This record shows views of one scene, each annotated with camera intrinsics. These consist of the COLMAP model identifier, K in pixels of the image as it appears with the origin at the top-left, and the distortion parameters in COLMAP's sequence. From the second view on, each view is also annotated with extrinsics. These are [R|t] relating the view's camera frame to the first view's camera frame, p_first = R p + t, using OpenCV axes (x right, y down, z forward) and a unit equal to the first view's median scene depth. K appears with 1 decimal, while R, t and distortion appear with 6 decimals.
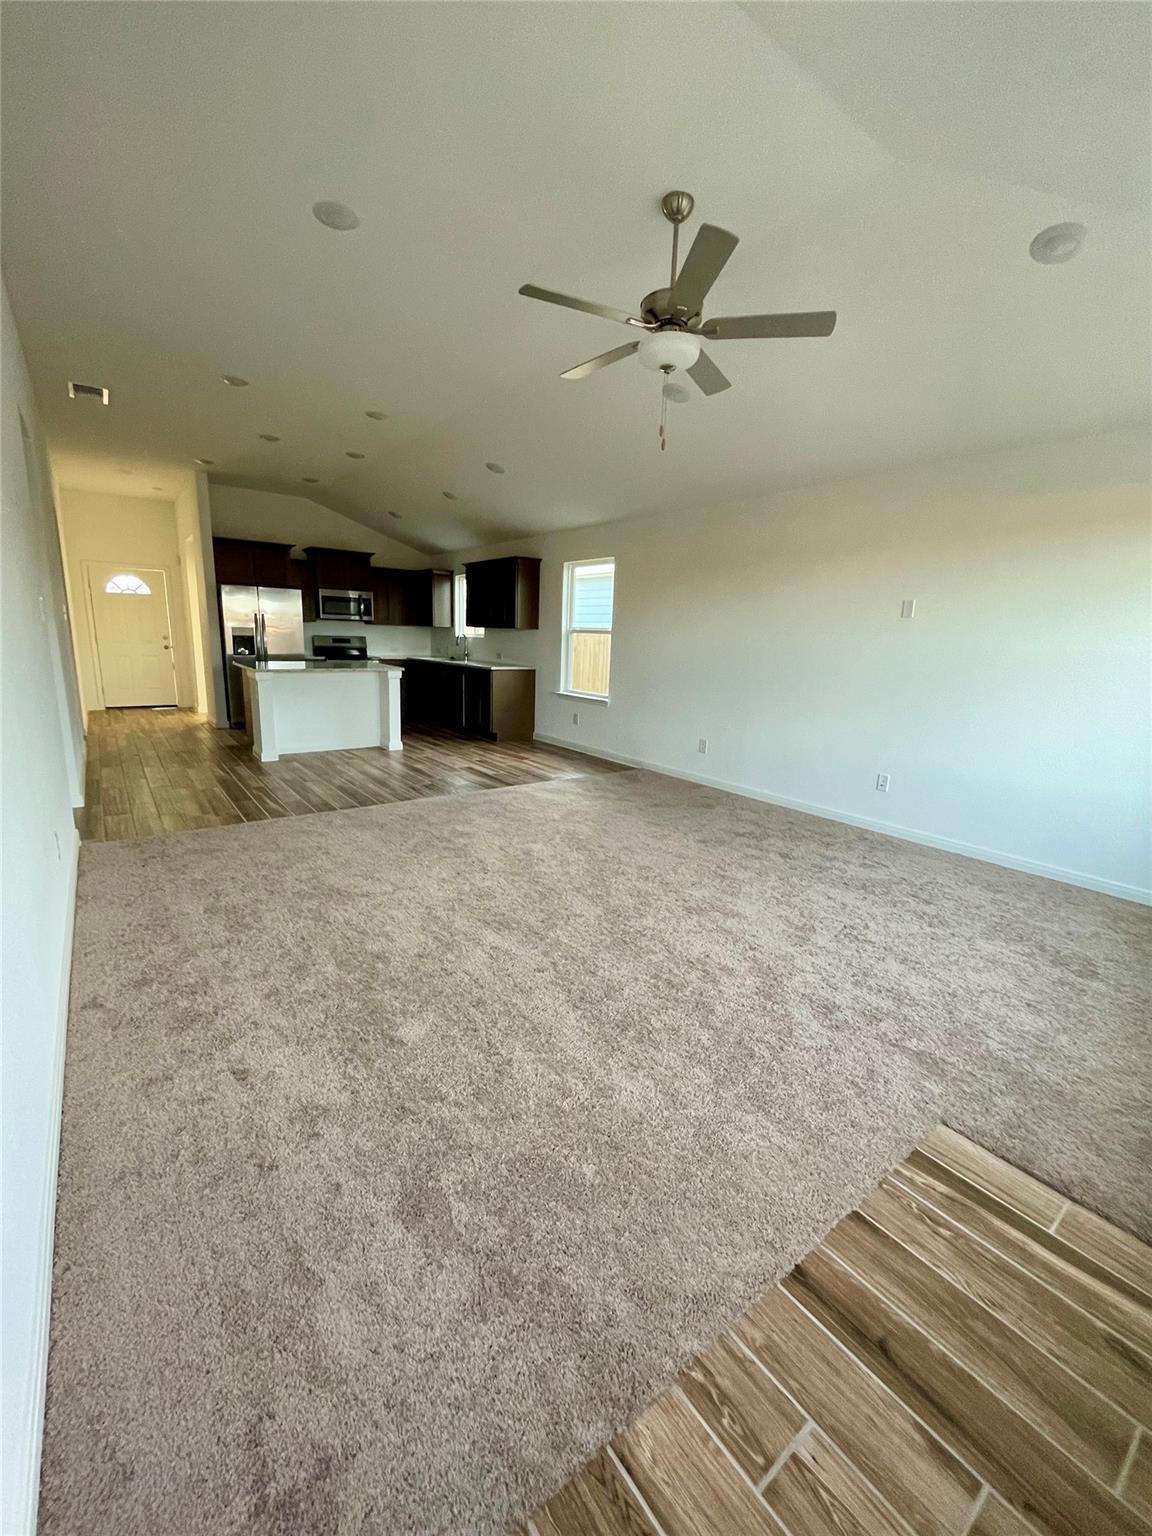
lens RADIAL K [[621.3, 0, 578.9], [0, 621.3, 766.3], [0, 0, 1]] dist [-0.000564, -0.000037]
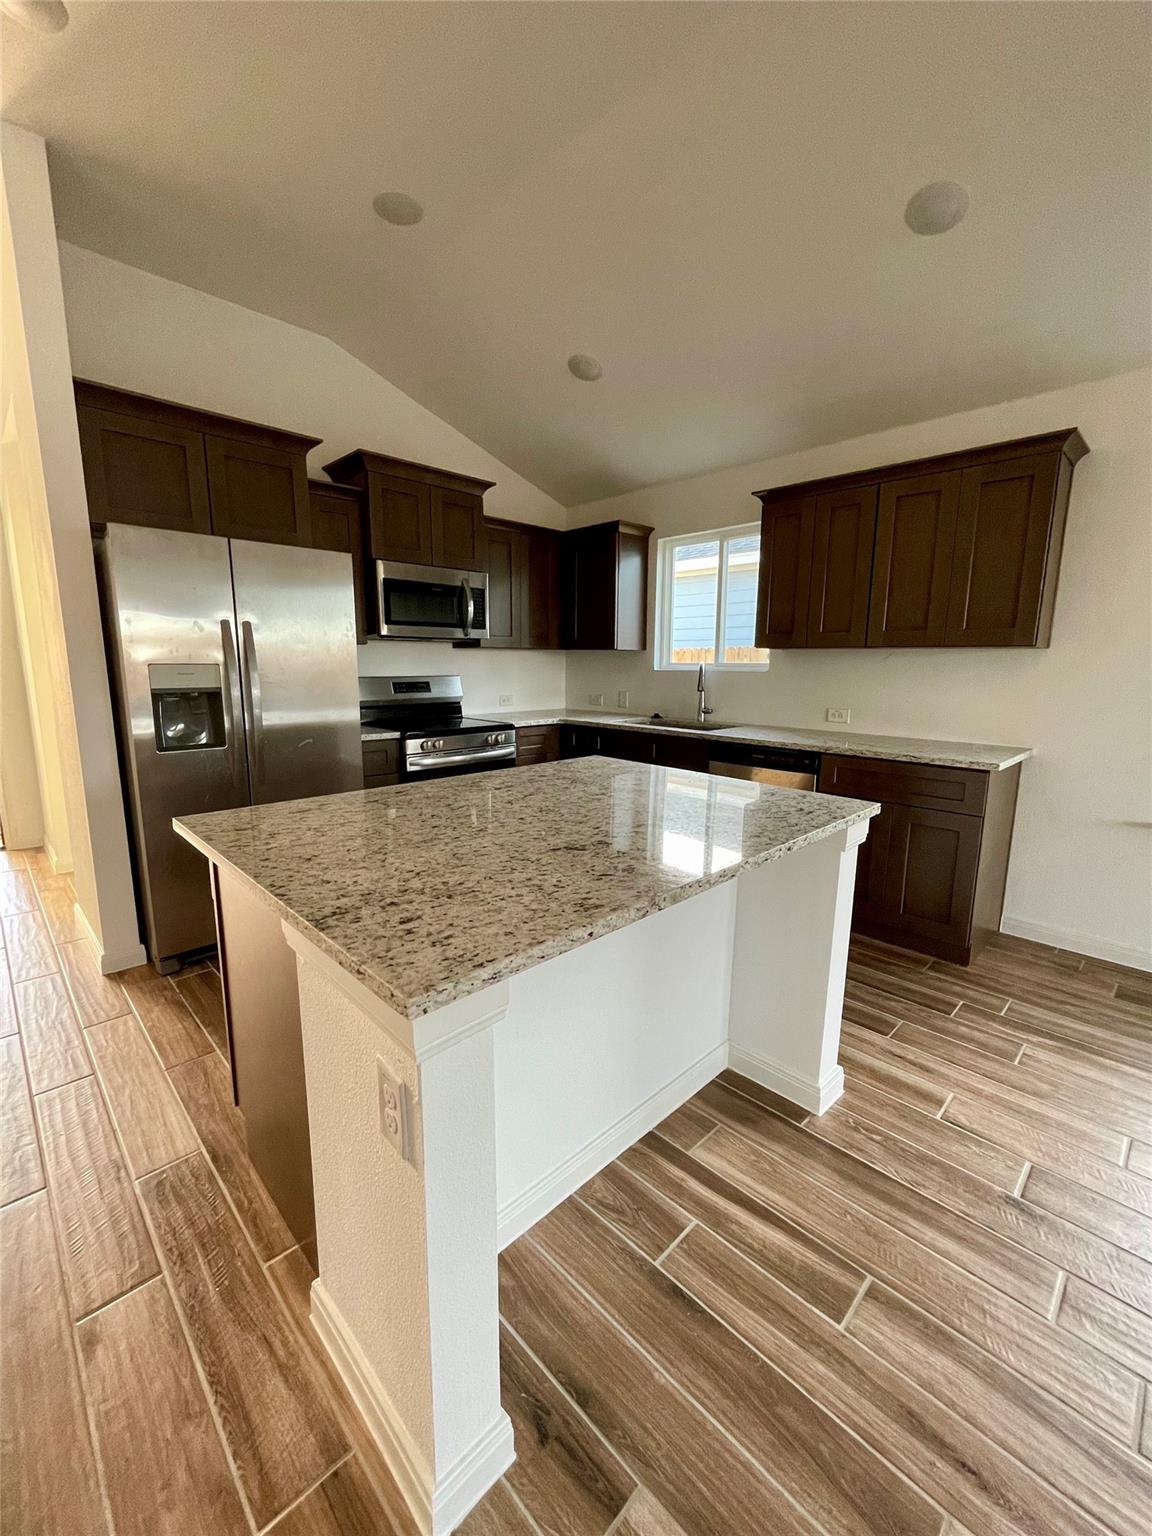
lens RADIAL K [[621.3, 0, 571.8], [0, 621.3, 768.2], [0, 0, 1]] dist [-0.000564, -0.000037]
pose [[0.993708, -0.039395, 0.104846, -0.347286], [0.042798, 0.998621, -0.030404, -0.138368], [-0.103503, 0.034700, 0.994024, 0.607578]]
